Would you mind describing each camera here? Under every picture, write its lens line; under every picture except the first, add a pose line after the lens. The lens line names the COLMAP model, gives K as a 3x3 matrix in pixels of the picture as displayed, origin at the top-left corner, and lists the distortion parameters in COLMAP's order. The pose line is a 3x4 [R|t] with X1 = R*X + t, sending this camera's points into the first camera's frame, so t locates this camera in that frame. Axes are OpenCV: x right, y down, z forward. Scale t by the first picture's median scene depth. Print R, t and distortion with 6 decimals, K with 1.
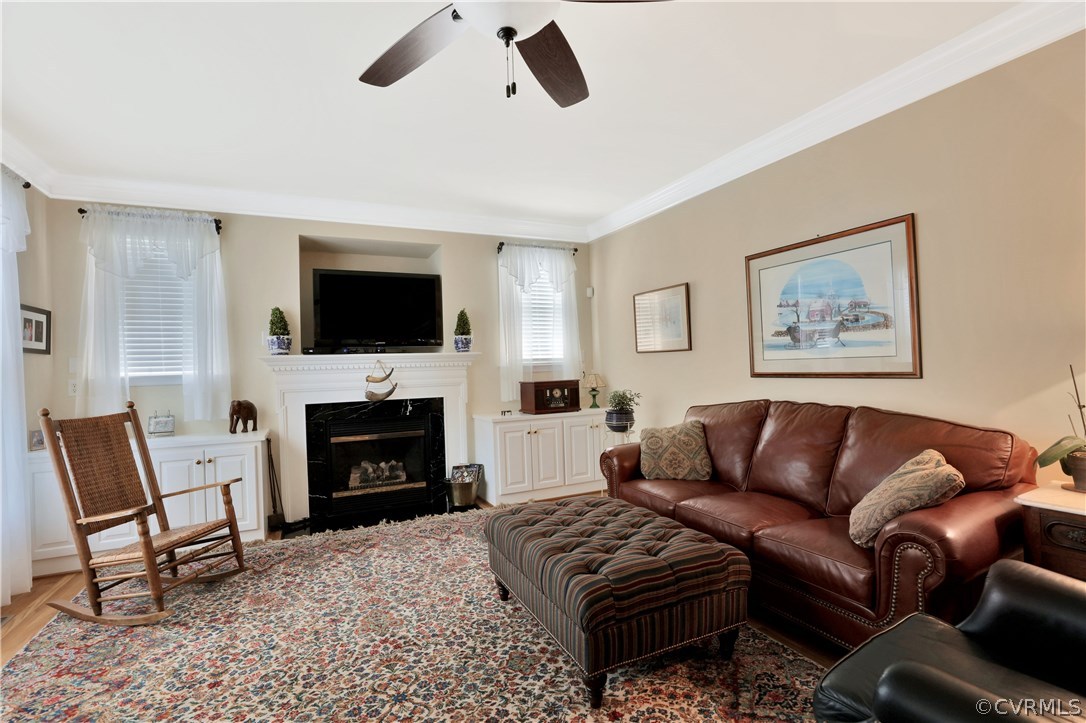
lens RADIAL K [[494.2, 0, 545.0], [0, 494.2, 358.7], [0, 0, 1]] dist [-0.042732, 0.010956]
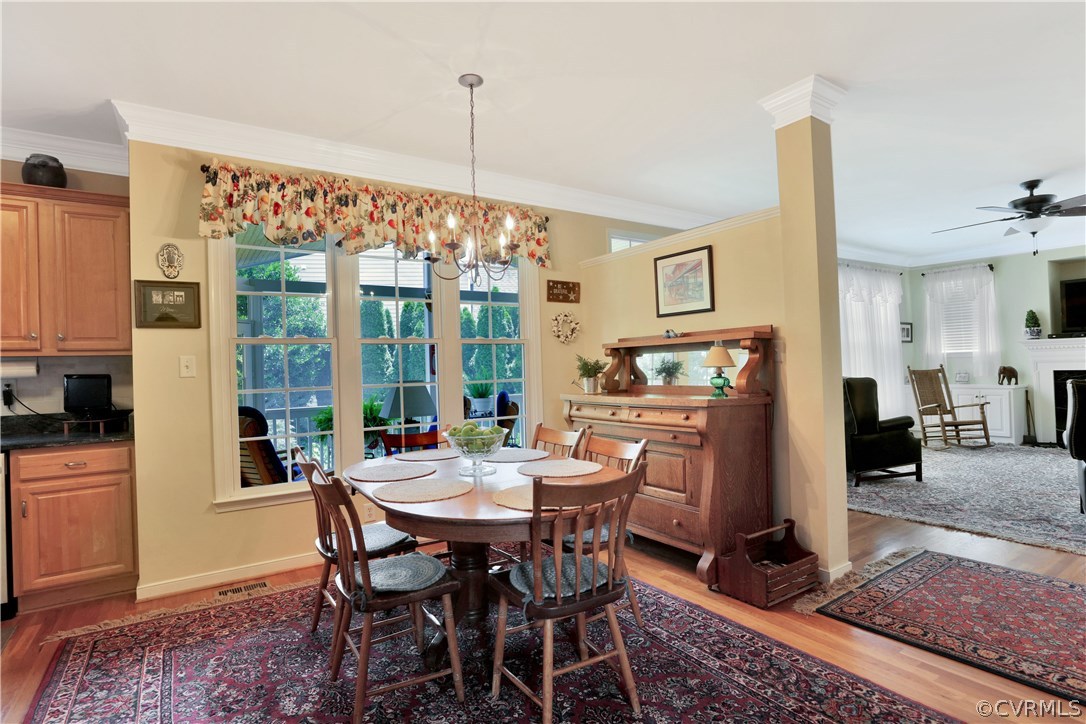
lens RADIAL K [[547.4, 0, 541.4], [0, 547.4, 360.7], [0, 0, 1]] dist [-0.040855, 0.016253]
pose [[0.137535, 0.017788, -0.990337, 1.066005], [0.040477, 0.998903, 0.023563, -0.048026], [0.989670, -0.043327, 0.136664, -0.927346]]
